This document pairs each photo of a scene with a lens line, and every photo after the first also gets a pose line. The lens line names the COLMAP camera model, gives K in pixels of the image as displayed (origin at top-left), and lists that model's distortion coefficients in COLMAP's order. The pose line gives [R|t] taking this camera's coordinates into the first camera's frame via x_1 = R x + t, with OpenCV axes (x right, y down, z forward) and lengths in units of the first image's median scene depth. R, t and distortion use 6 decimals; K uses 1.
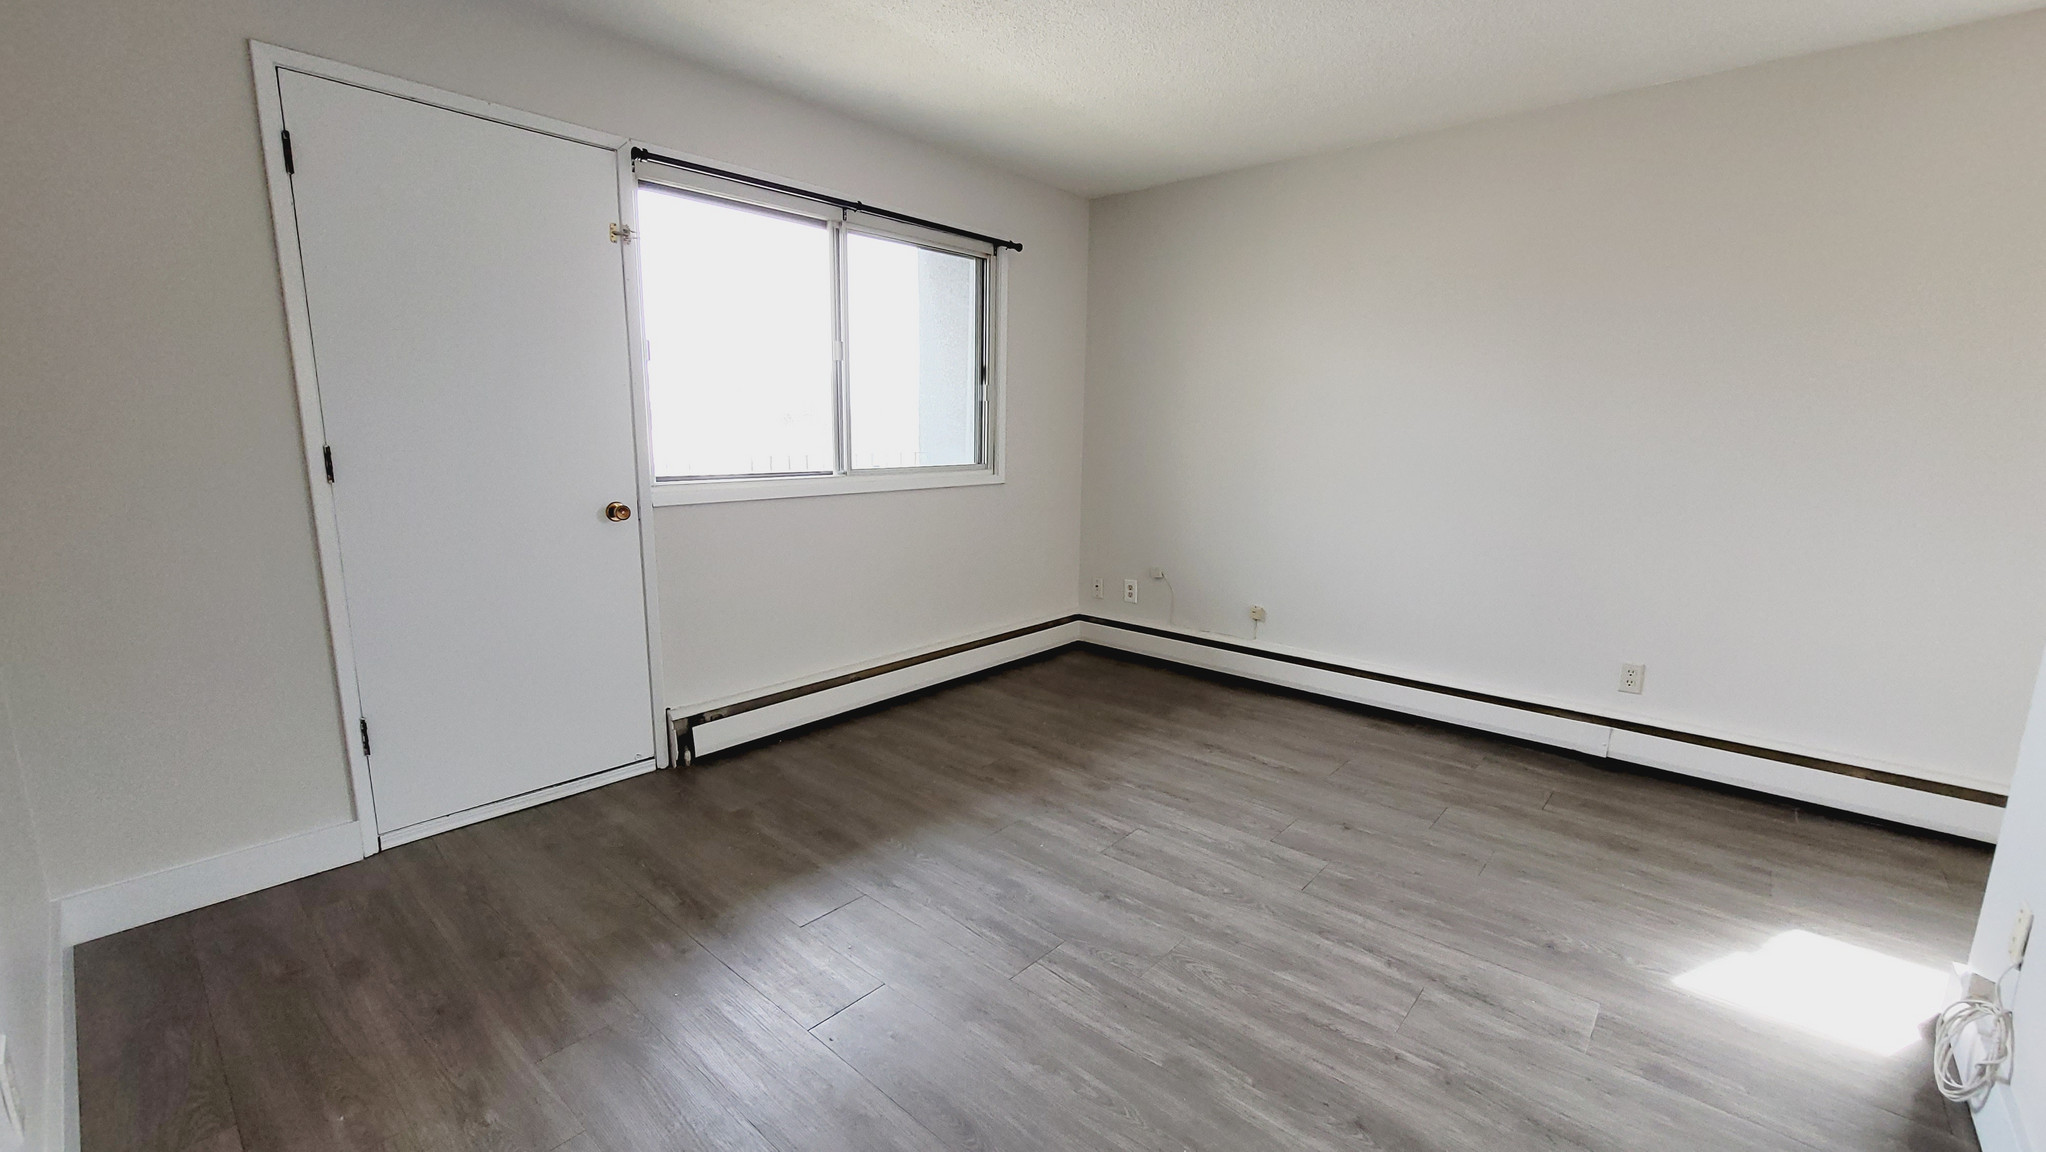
lens RADIAL K [[839.7, 0, 1022.7], [0, 839.7, 564.9], [0, 0, 1]] dist [0.001574, 0.000088]
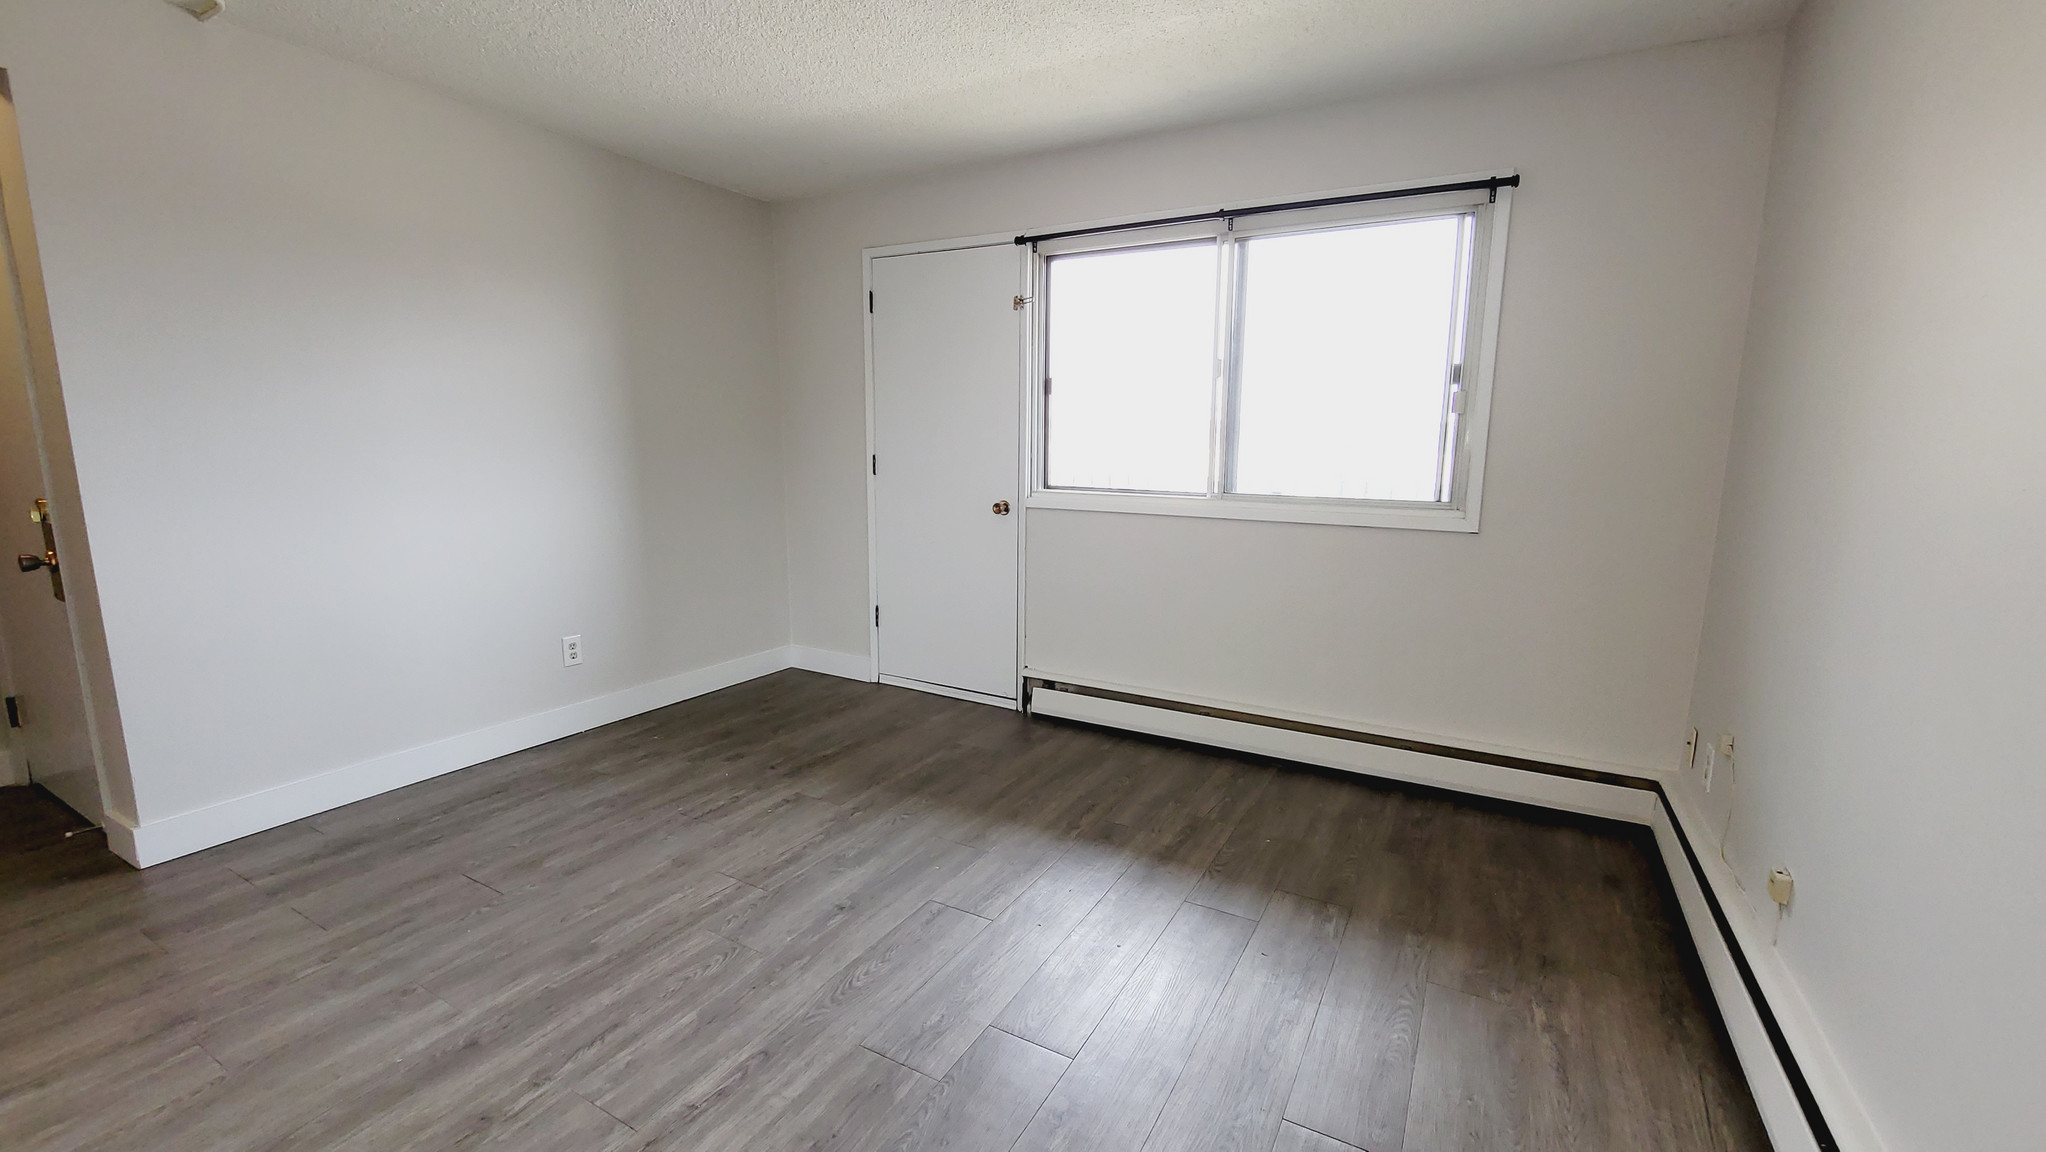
lens RADIAL K [[839.7, 0, 1022.7], [0, 839.7, 564.9], [0, 0, 1]] dist [0.001574, 0.000088]
pose [[0.211429, 0.138685, -0.967504, 0.815645], [-0.170588, 0.979925, 0.103187, -0.114121], [0.962391, 0.143228, 0.230843, 0.705153]]
